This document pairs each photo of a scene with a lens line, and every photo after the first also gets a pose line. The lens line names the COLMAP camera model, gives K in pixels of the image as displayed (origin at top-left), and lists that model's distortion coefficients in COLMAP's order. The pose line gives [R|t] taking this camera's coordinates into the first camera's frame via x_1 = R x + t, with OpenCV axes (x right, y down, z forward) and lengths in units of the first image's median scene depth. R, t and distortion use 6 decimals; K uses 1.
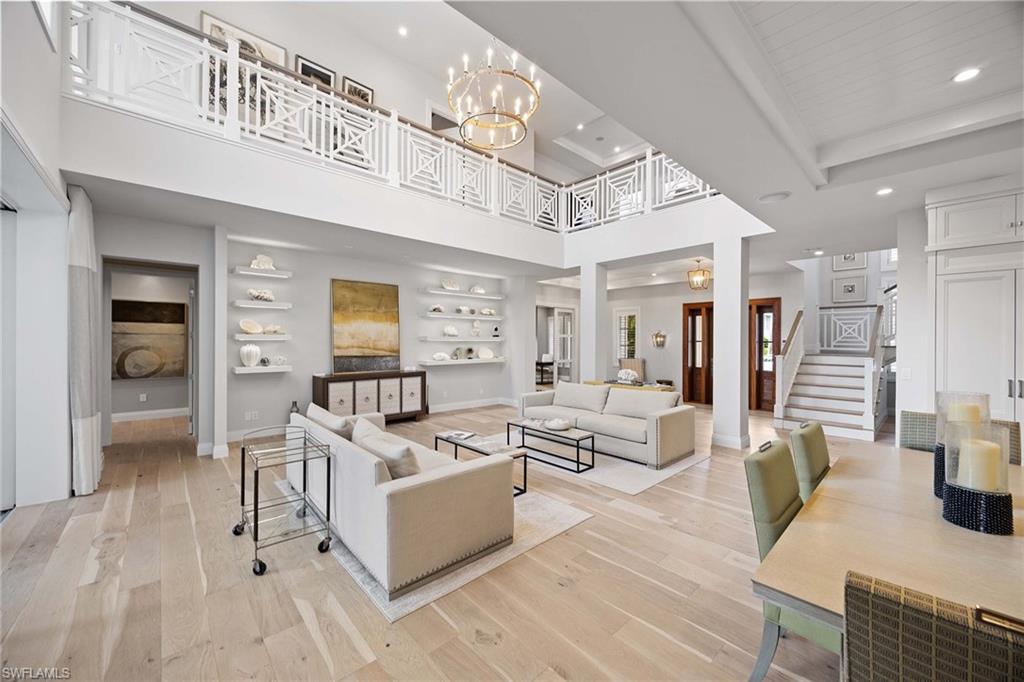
lens RADIAL K [[387.2, 0, 510.6], [0, 387.2, 340.4], [0, 0, 1]] dist [-0.001853, -0.000224]
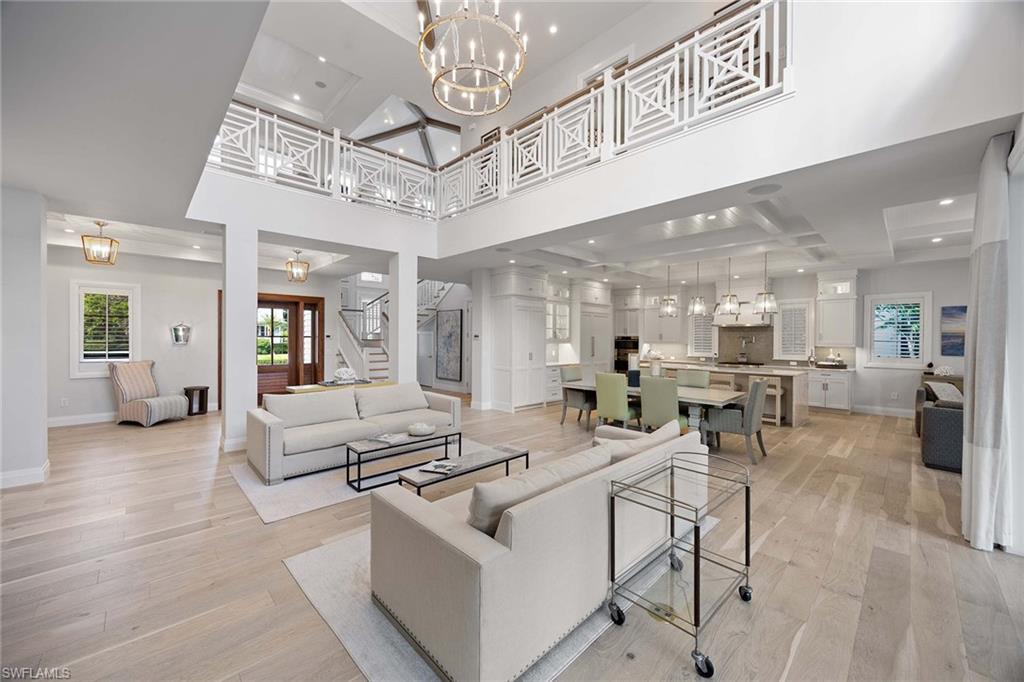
lens RADIAL K [[387.2, 0, 510.6], [0, 387.2, 340.4], [0, 0, 1]] dist [-0.001853, -0.000224]
pose [[-0.026520, -0.011768, 0.999579, -0.565658], [-0.006632, 0.999911, 0.011596, -0.002121], [-0.999626, -0.006322, -0.026596, 0.583042]]
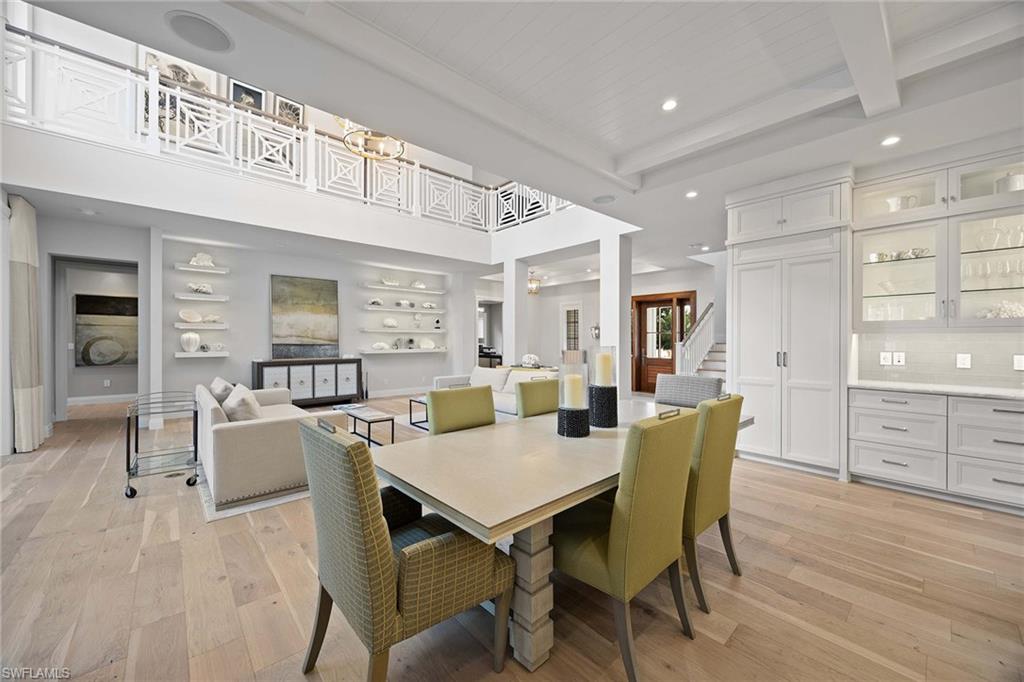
lens RADIAL K [[387.2, 0, 510.6], [0, 387.2, 340.4], [0, 0, 1]] dist [-0.001853, -0.000224]
pose [[0.999938, -0.003237, -0.010636, 0.234412], [0.003246, 0.999994, 0.000794, 0.030856], [0.010634, -0.000828, 0.999943, -0.102001]]
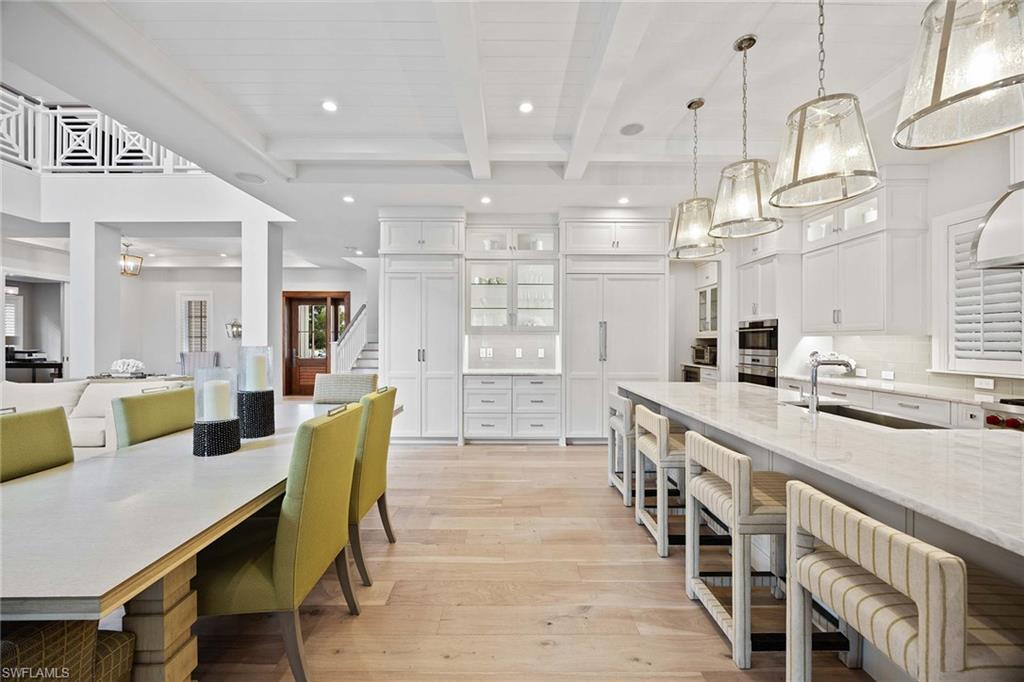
lens RADIAL K [[387.2, 0, 510.6], [0, 387.2, 340.4], [0, 0, 1]] dist [-0.001853, -0.000224]
pose [[0.671048, -0.004227, 0.741402, 0.220178], [0.001706, 0.999990, 0.004158, 0.031054], [-0.741412, -0.001525, 0.671049, -0.111706]]
